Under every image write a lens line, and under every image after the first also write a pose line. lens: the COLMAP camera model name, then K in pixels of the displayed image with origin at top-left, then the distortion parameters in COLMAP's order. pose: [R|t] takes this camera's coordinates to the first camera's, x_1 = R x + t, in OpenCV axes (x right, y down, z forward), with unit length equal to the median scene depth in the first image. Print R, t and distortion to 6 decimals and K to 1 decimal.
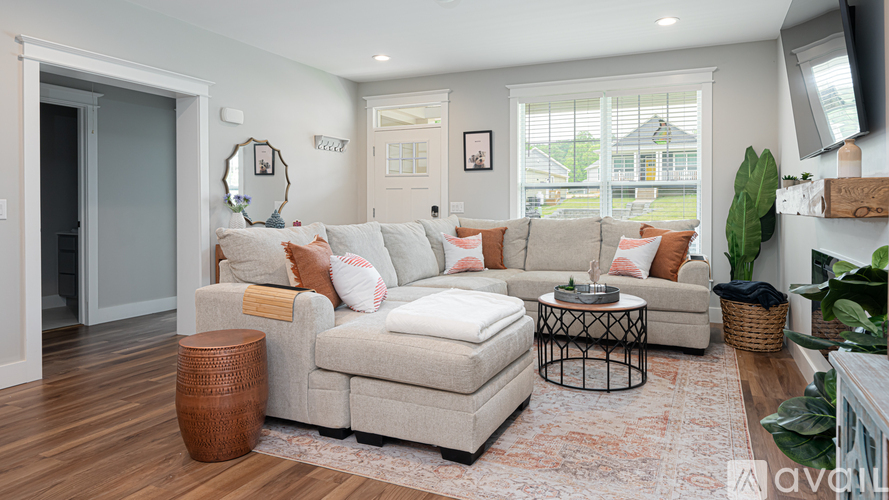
lens RADIAL K [[563.5, 0, 455.1], [0, 563.5, 212.8], [0, 0, 1]] dist [-0.001450, -0.000951]
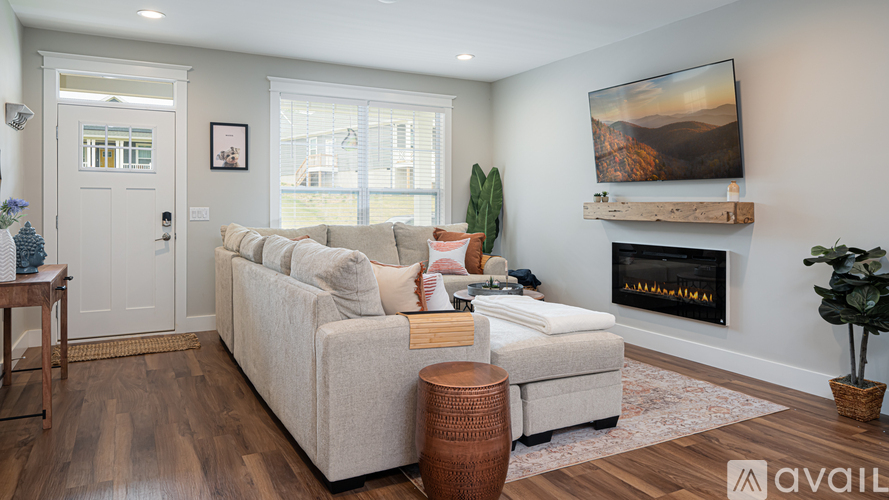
lens RADIAL K [[608.3, 0, 446.8], [0, 608.3, 223.8], [0, 0, 1]] dist [0.000927, 0.001182]
pose [[0.605621, -0.022347, 0.795440, -0.636494], [0.005991, 0.999705, 0.023525, -0.018082], [-0.795731, -0.009481, 0.605576, 0.243262]]
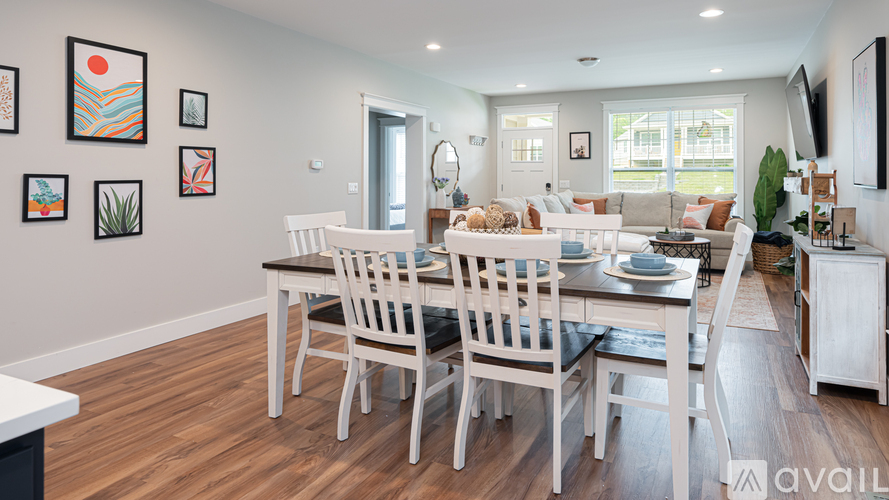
lens RADIAL K [[550.2, 0, 467.2], [0, 550.2, 177.1], [0, 0, 1]] dist [0.006826, 0.001697]
pose [[0.999798, -0.000386, -0.020075, -0.289803], [0.000164, 0.999939, -0.011036, -0.016589], [0.020079, 0.011030, 0.999738, -0.558756]]
